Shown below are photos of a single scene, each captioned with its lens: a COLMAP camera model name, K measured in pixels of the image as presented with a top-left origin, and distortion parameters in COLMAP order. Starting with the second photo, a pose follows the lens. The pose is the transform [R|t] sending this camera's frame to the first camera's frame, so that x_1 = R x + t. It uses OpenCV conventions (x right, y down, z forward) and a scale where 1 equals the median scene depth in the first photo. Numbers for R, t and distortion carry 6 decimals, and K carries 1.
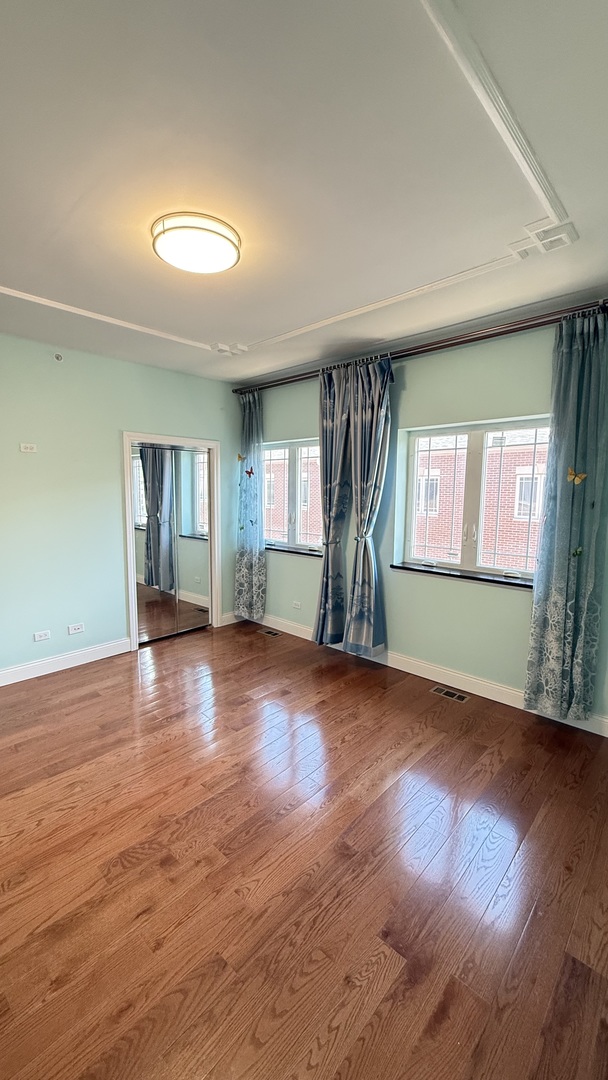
lens RADIAL K [[432.6, 0, 302.4], [0, 432.6, 539.6], [0, 0, 1]] dist [0.000247, -0.000329]
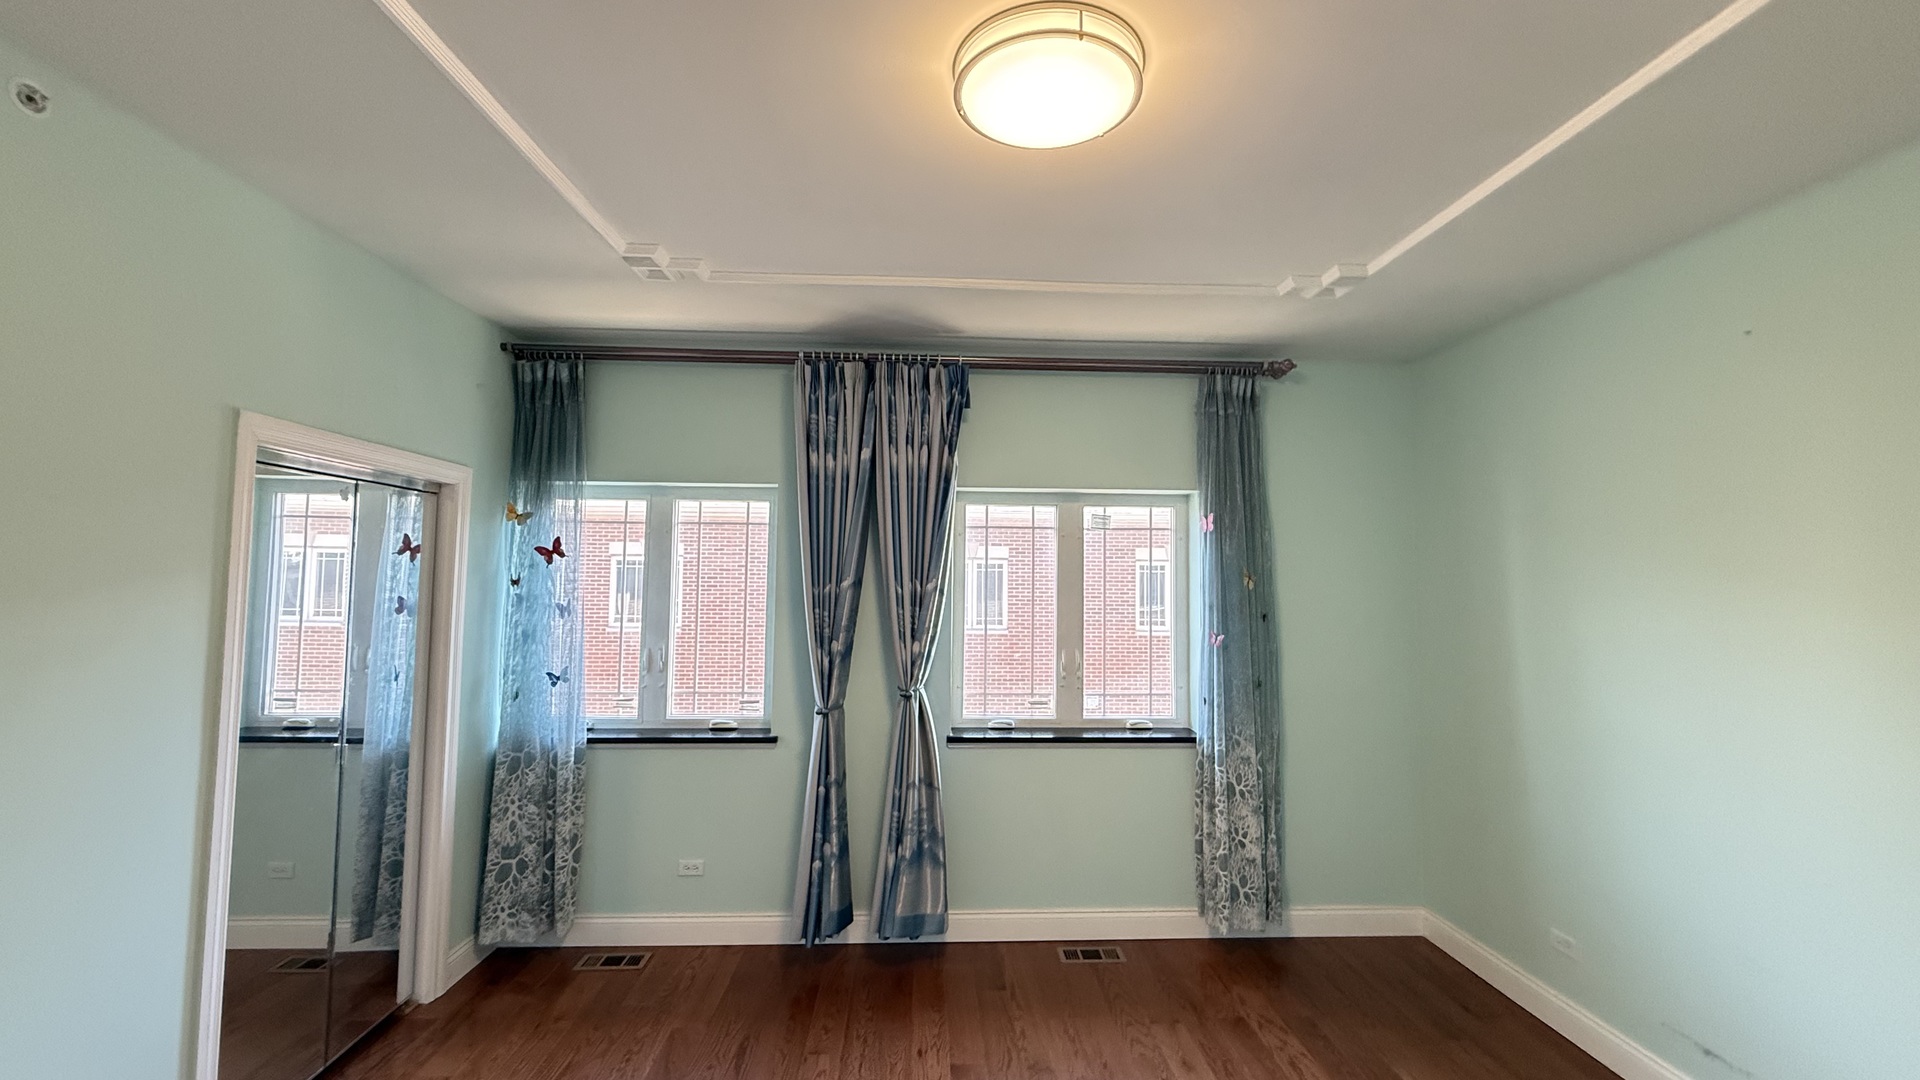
lens RADIAL K [[769.0, 0, 962.9], [0, 769.0, 537.8], [0, 0, 1]] dist [0.000247, -0.000329]
pose [[0.693372, 0.040775, 0.719426, -0.500880], [0.078732, 0.988133, -0.131885, -0.060662], [-0.716266, 0.148087, 0.681933, 0.334701]]
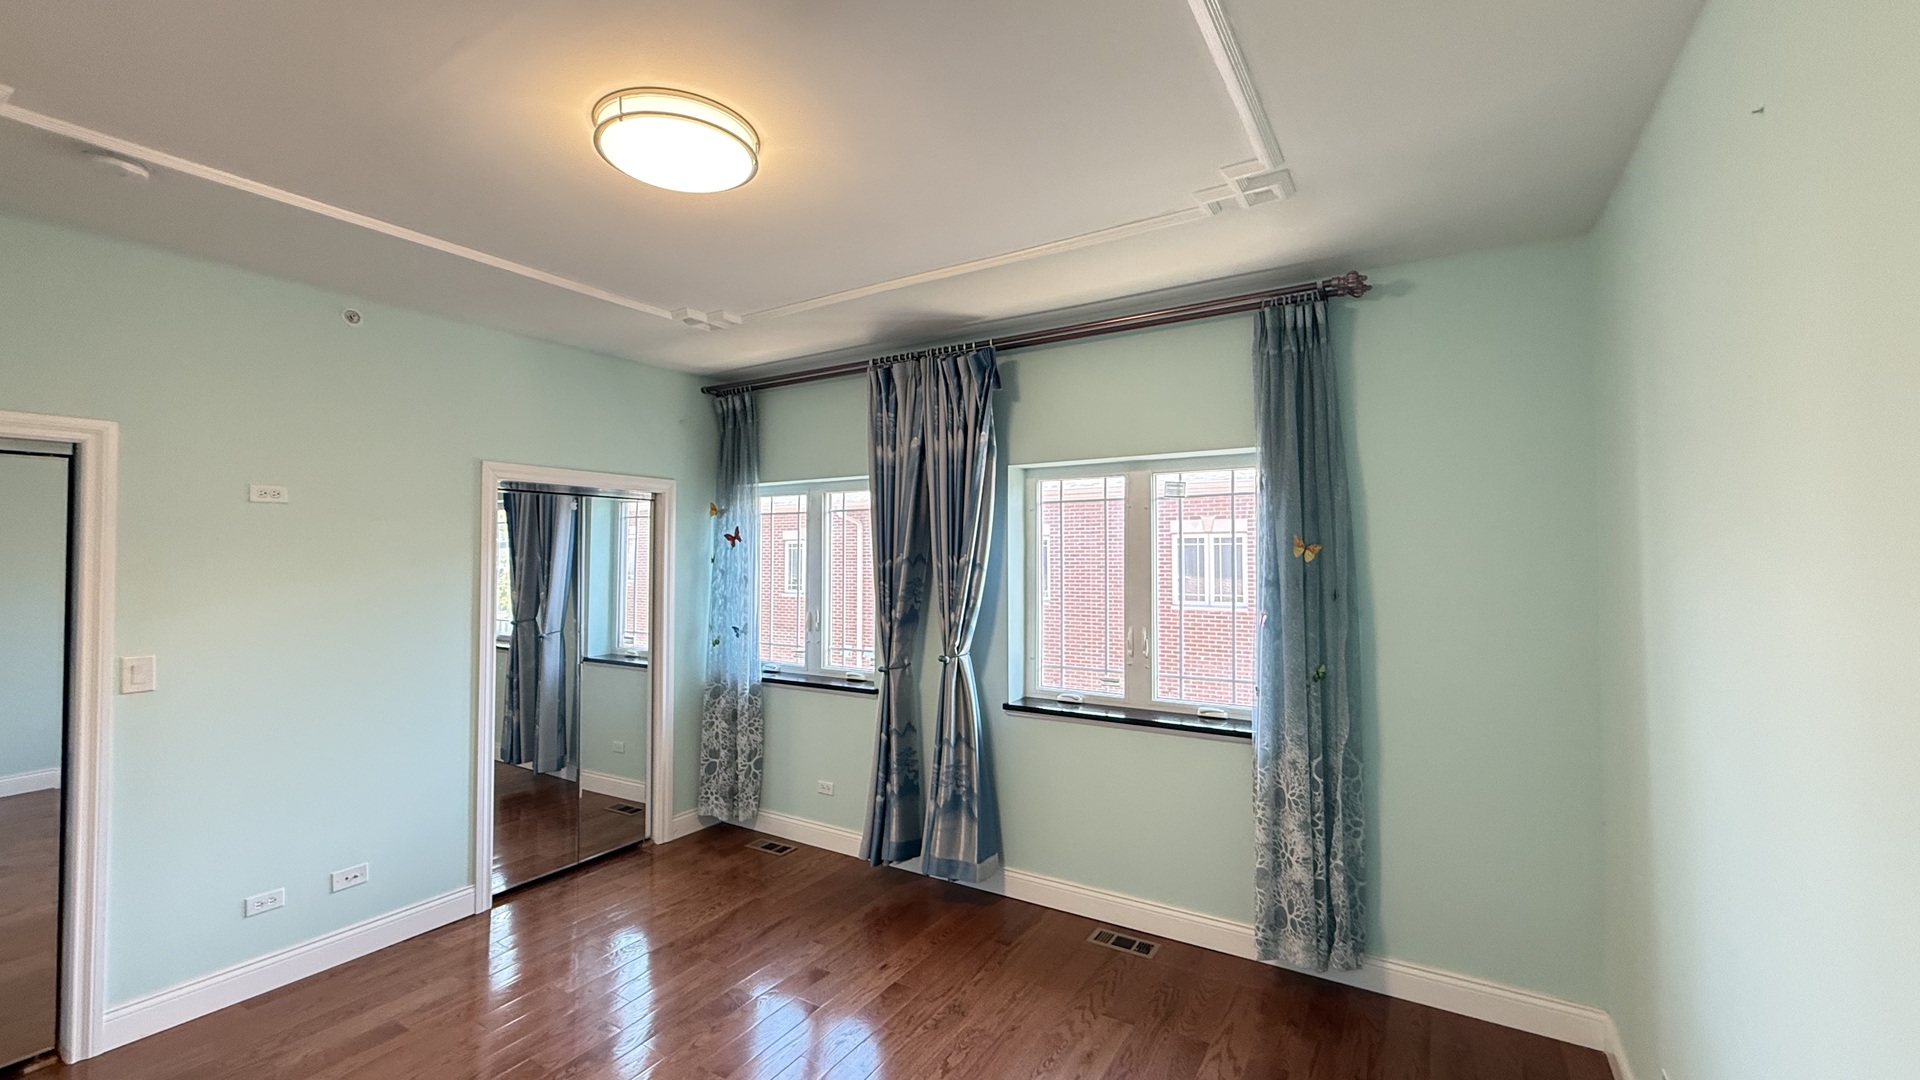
lens RADIAL K [[769.0, 0, 958.2], [0, 769.0, 537.6], [0, 0, 1]] dist [0.000247, -0.000329]
pose [[0.979854, -0.004222, 0.199670, -0.053167], [0.031973, 0.990197, -0.135966, -0.022226], [-0.197139, 0.139611, 0.970384, 0.026708]]
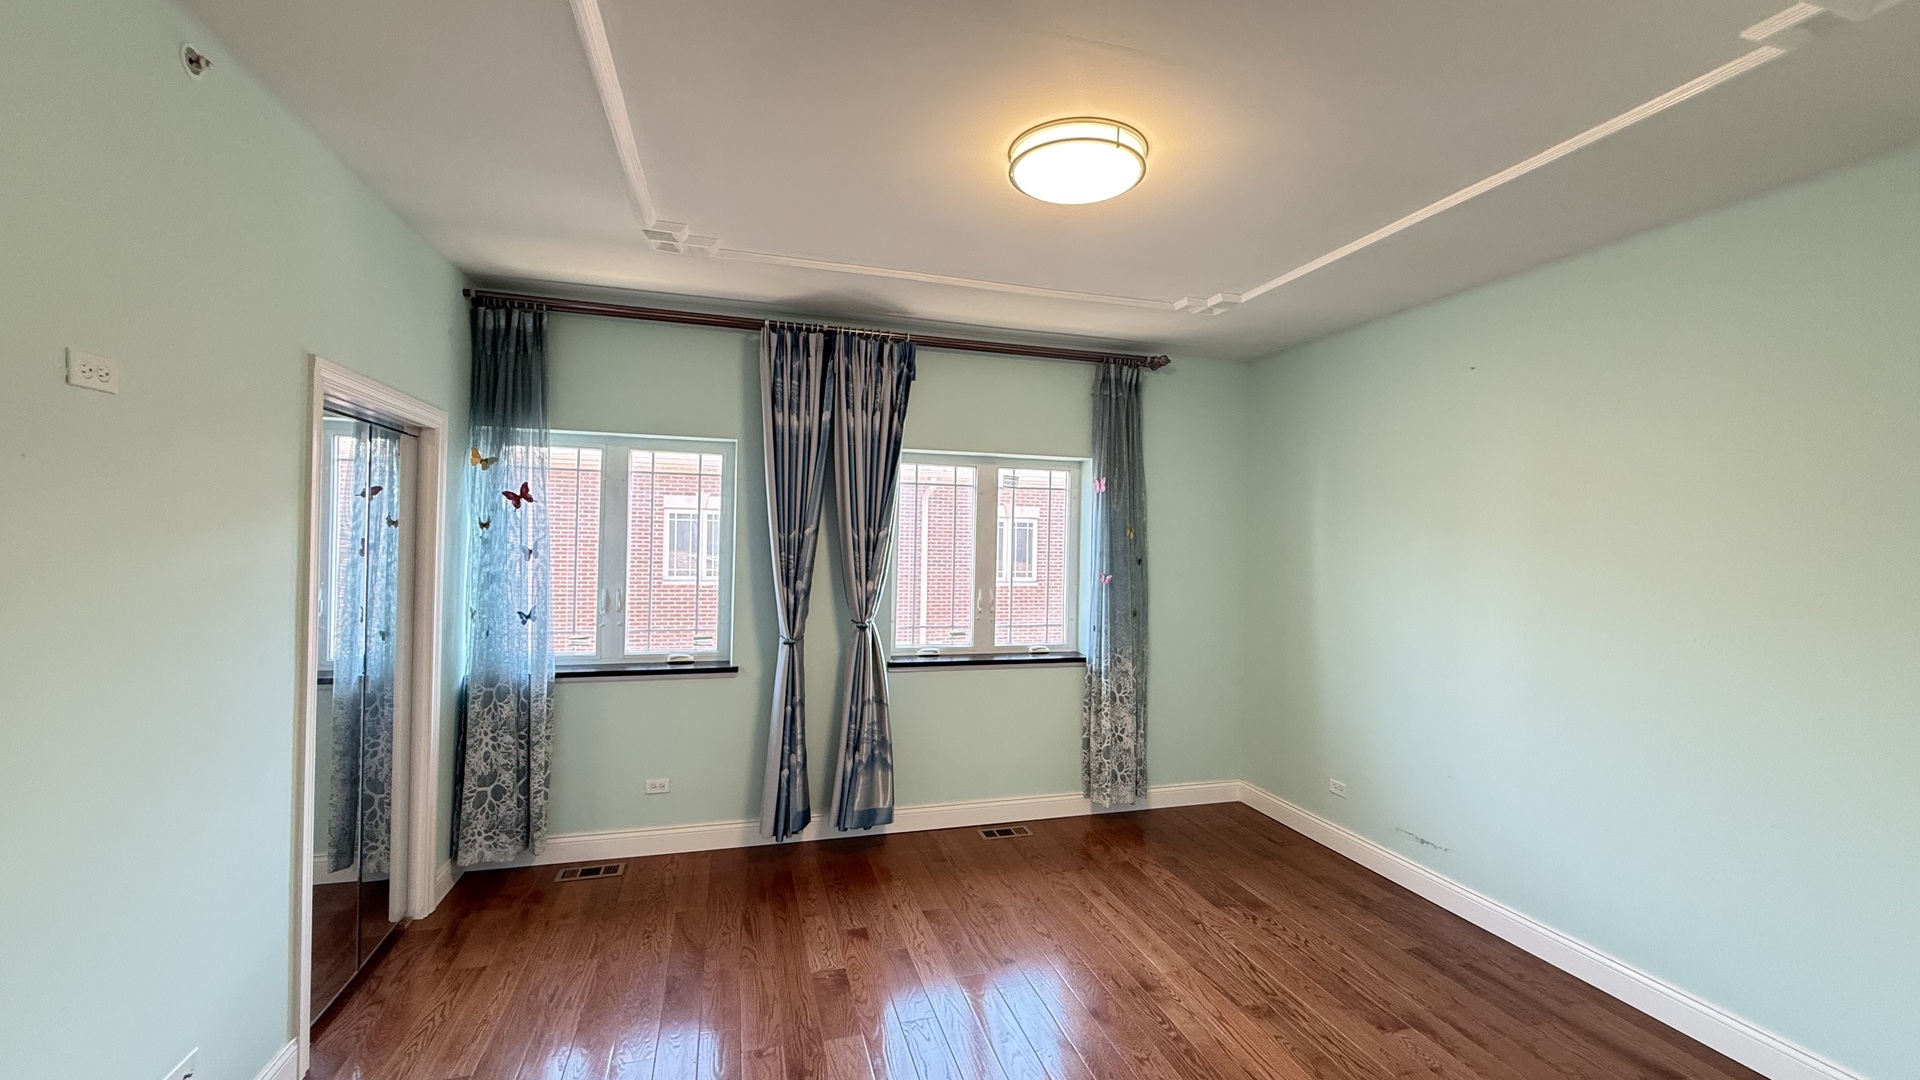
lens RADIAL K [[769.0, 0, 965.2], [0, 769.0, 537.9], [0, 0, 1]] dist [0.000247, -0.000329]
pose [[0.499140, 0.004438, 0.866510, -0.741811], [0.084245, 0.995001, -0.053624, -0.054670], [-0.862417, 0.099765, 0.496271, 0.369613]]
